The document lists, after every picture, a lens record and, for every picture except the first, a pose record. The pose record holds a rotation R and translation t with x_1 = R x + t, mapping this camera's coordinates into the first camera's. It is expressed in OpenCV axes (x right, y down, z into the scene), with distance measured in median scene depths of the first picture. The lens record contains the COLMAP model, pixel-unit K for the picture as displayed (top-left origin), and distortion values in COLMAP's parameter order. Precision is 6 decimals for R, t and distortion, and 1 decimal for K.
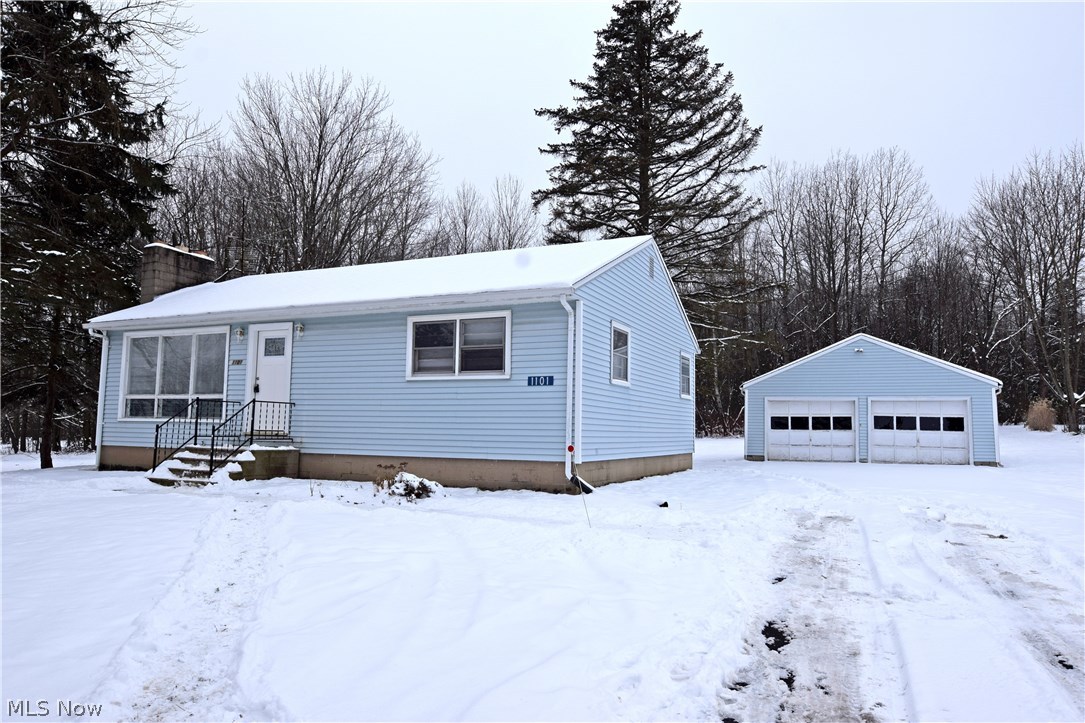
lens RADIAL K [[737.2, 0, 546.3], [0, 737.2, 361.9], [0, 0, 1]] dist [-0.007169, -0.000139]
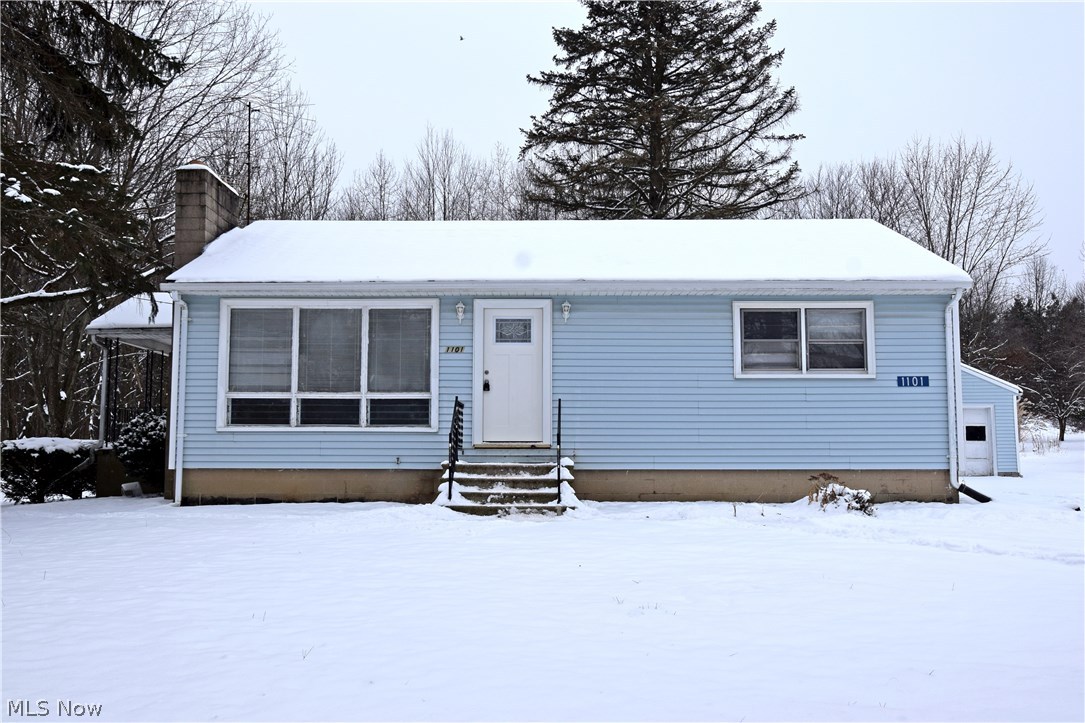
lens RADIAL K [[1040.1, 0, 542.5], [0, 1040.1, 358.1], [0, 0, 1]] dist [-0.000804, 0.000000]
pose [[0.912679, 0.024284, 0.407955, -0.812209], [-0.025051, 0.999680, -0.003463, 0.011184], [-0.407909, -0.007059, 0.912995, 0.016811]]
